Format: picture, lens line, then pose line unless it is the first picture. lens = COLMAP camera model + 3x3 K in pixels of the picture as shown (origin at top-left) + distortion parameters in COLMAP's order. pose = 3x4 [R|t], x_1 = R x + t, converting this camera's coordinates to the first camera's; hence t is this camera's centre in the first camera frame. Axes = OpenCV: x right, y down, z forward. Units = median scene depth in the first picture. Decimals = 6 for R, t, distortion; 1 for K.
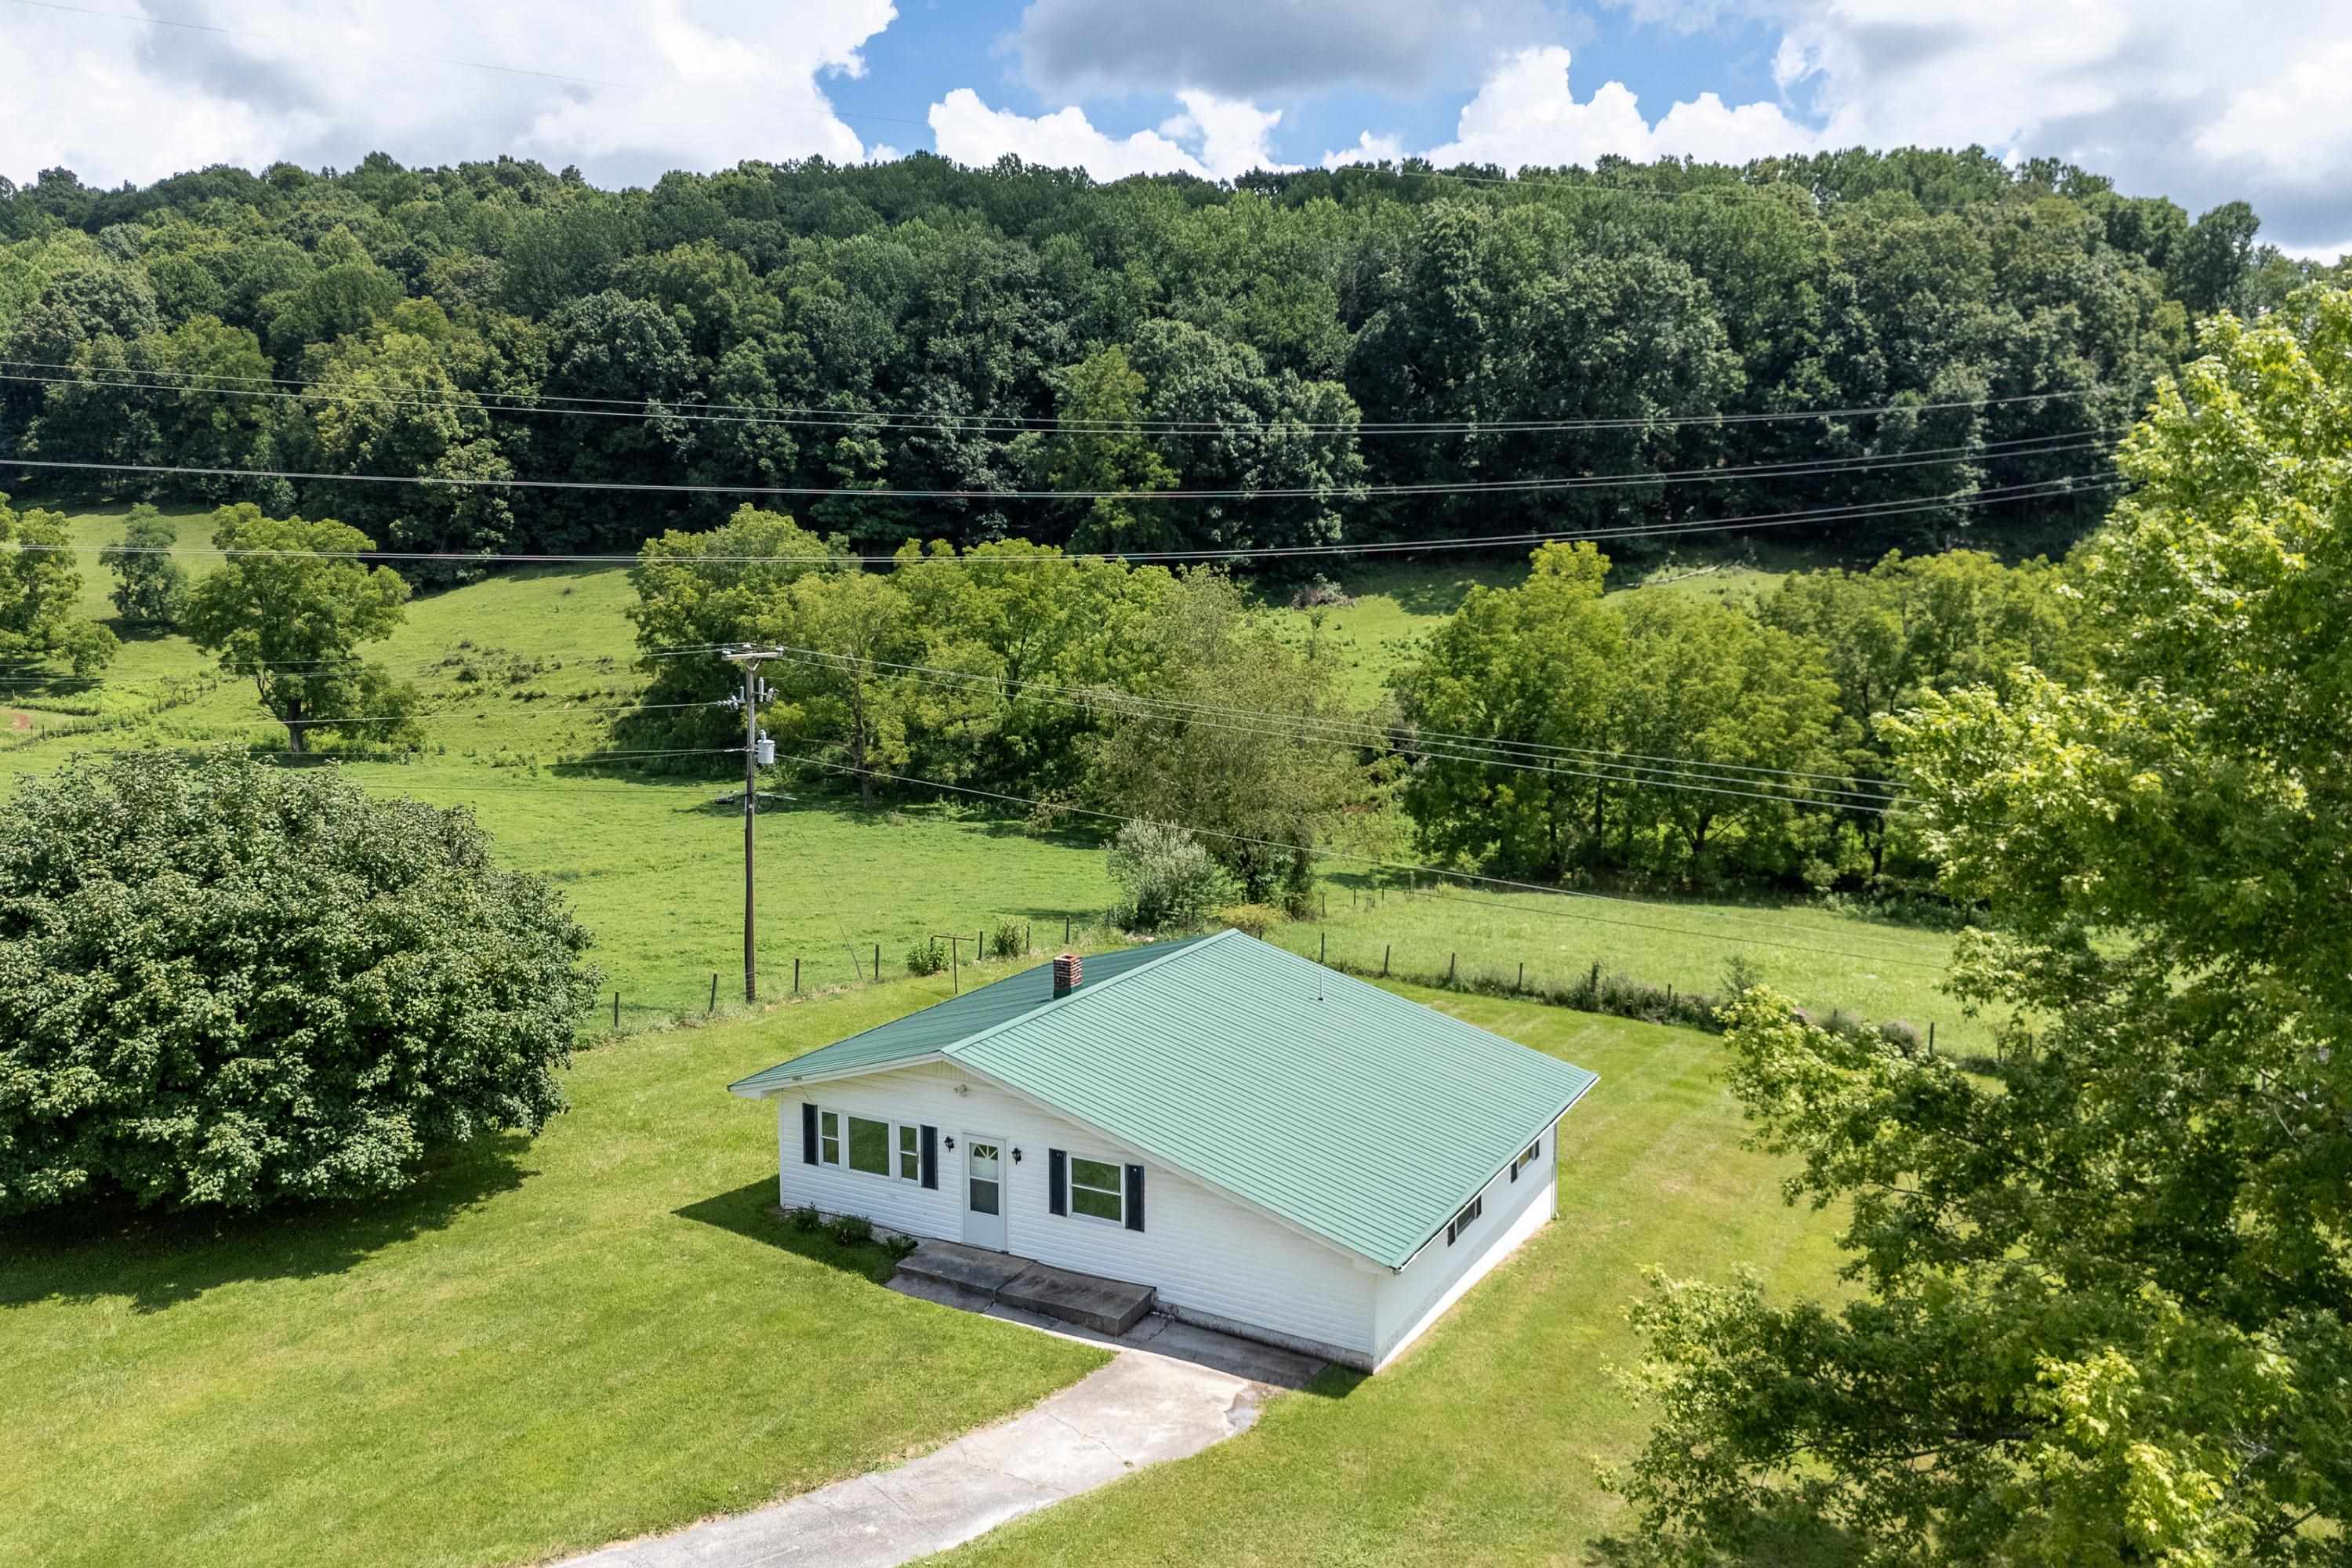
lens RADIAL K [[1733.6, 0, 1175.2], [0, 1733.6, 800.4], [0, 0, 1]] dist [0.067405, -0.068102]
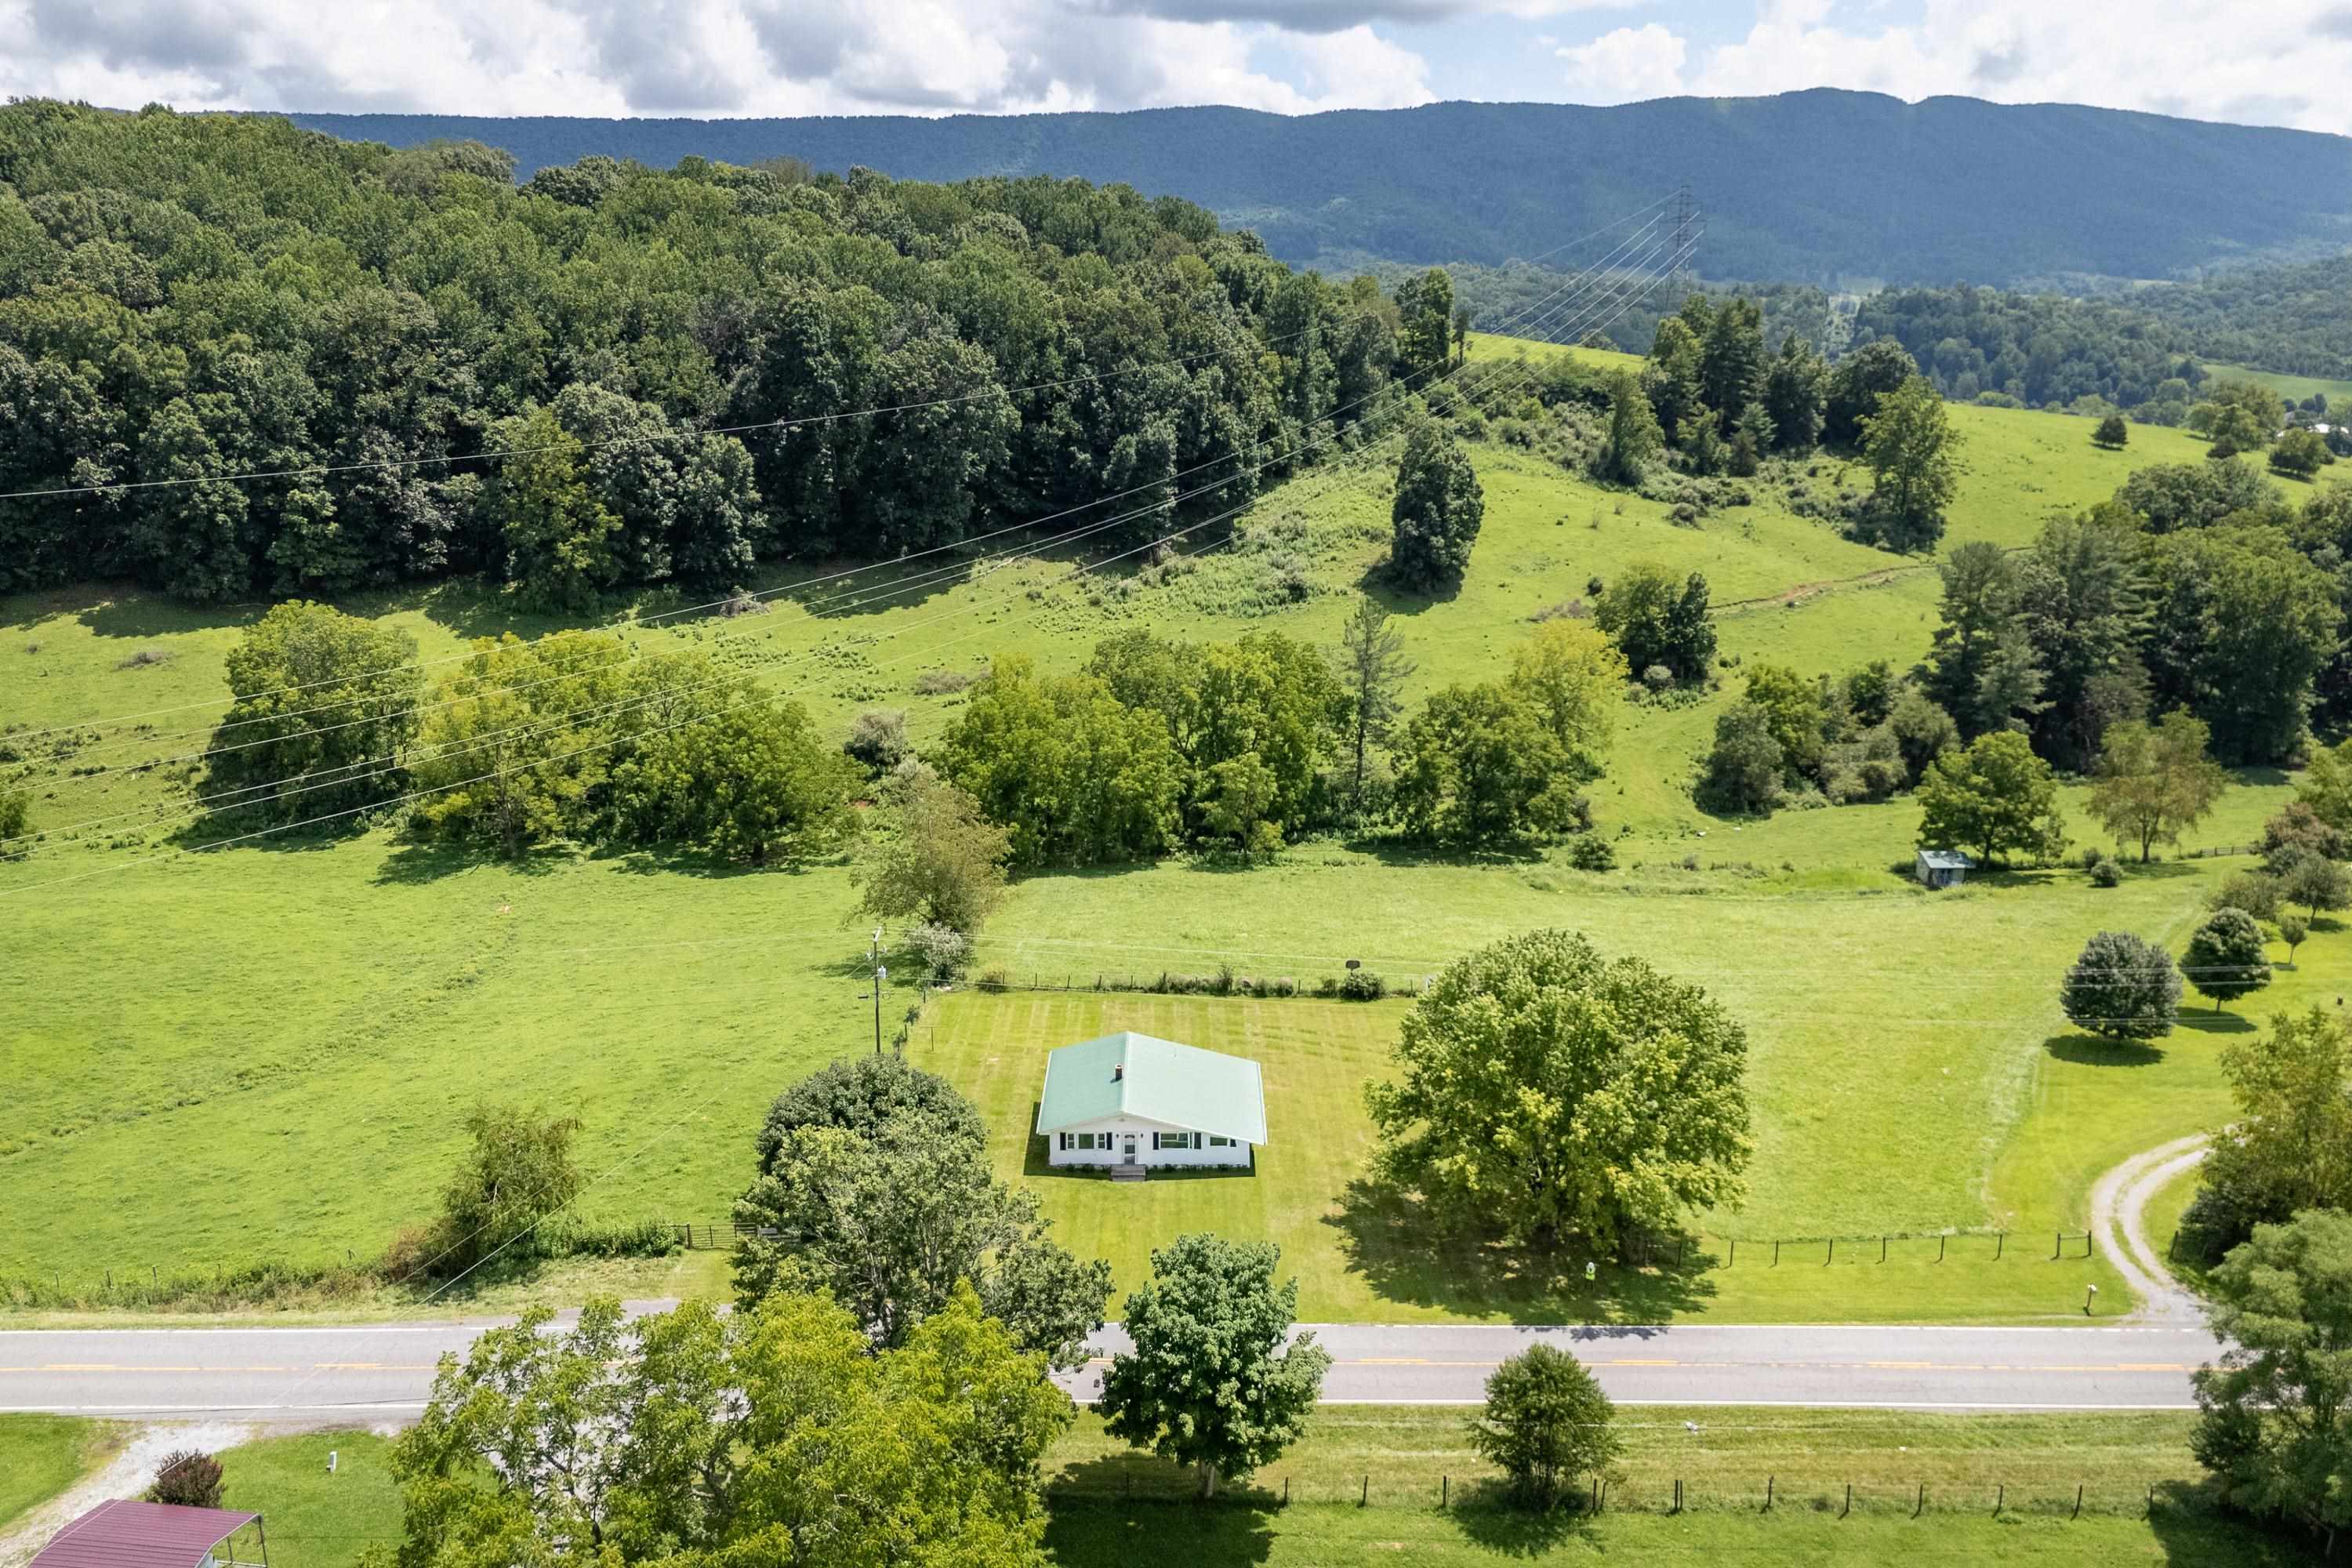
lens RADIAL K [[1733.6, 0, 1176.1], [0, 1733.6, 801.2], [0, 0, 1]] dist [0.067405, -0.068102]
pose [[0.878898, -0.135624, 0.457324, -0.247882], [0.067371, 0.984412, 0.162461, -0.162947], [-0.472229, -0.111977, 0.874335, -0.317114]]
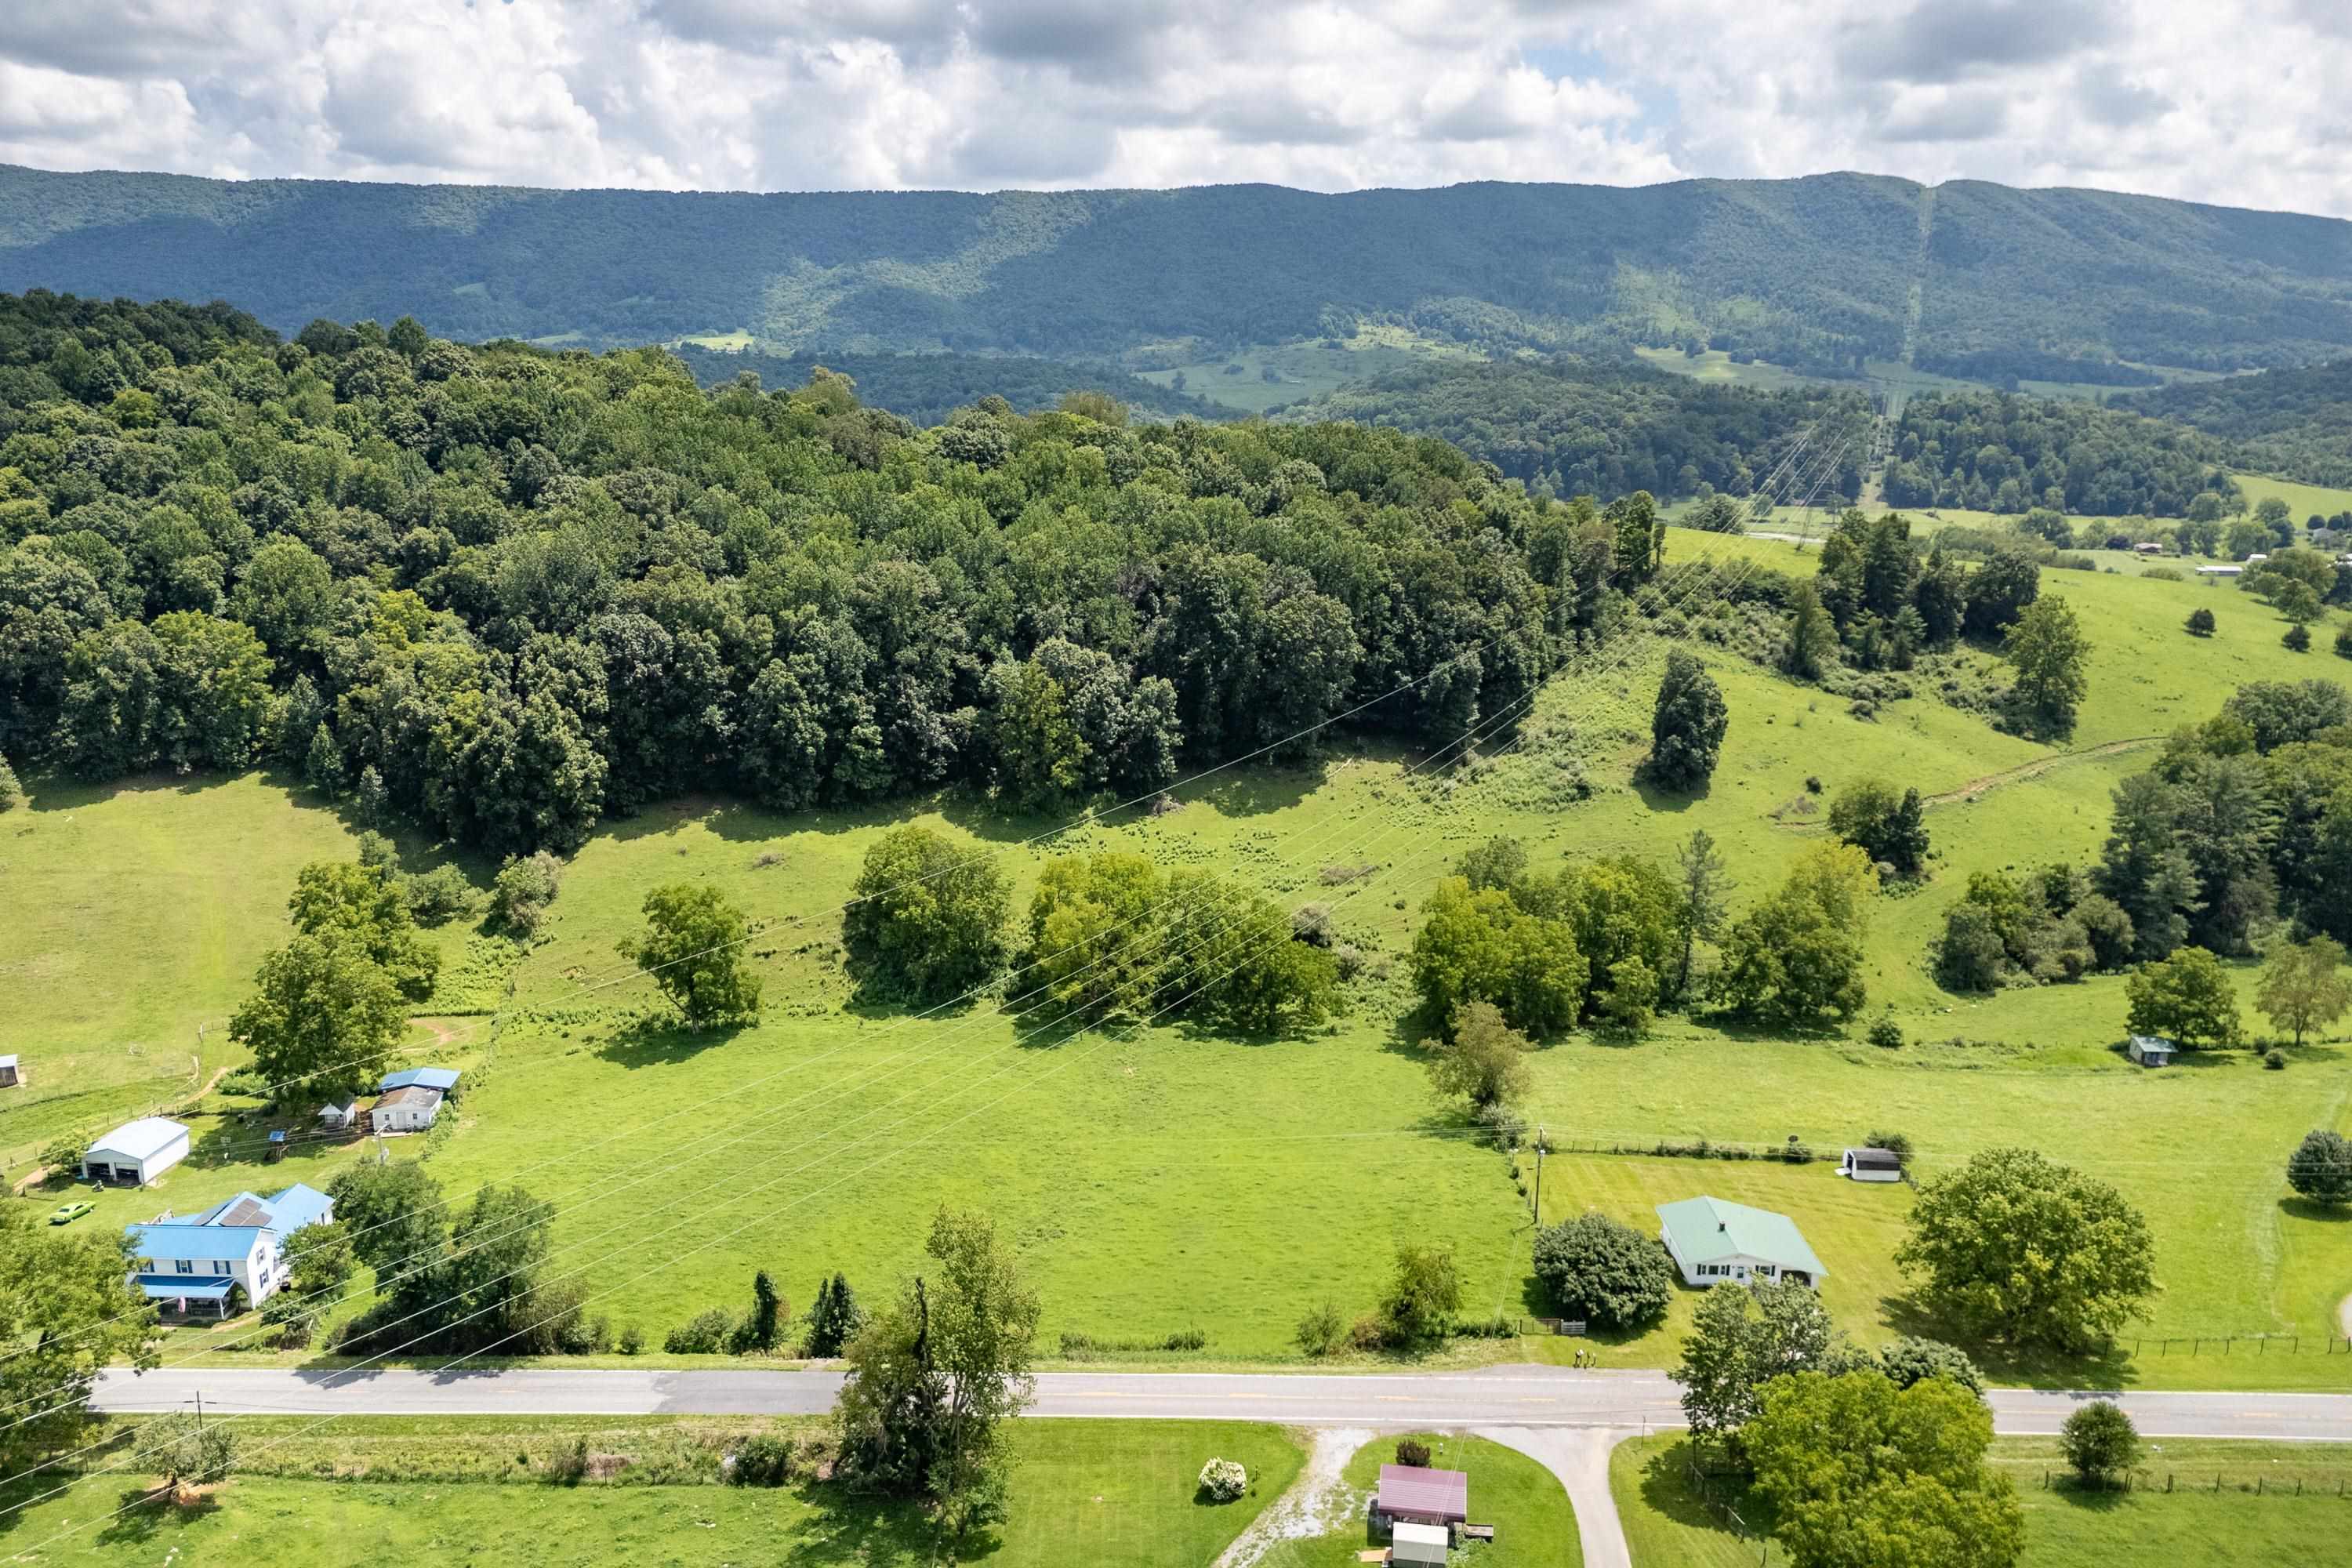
lens RADIAL K [[1733.6, 0, 1170.8], [0, 1733.6, 800.7], [0, 0, 1]] dist [0.067405, -0.068102]
pose [[0.882549, -0.112547, 0.456552, -0.674340], [0.055848, 0.989150, 0.135881, -0.349560], [-0.466891, -0.094424, 0.879259, -0.474983]]
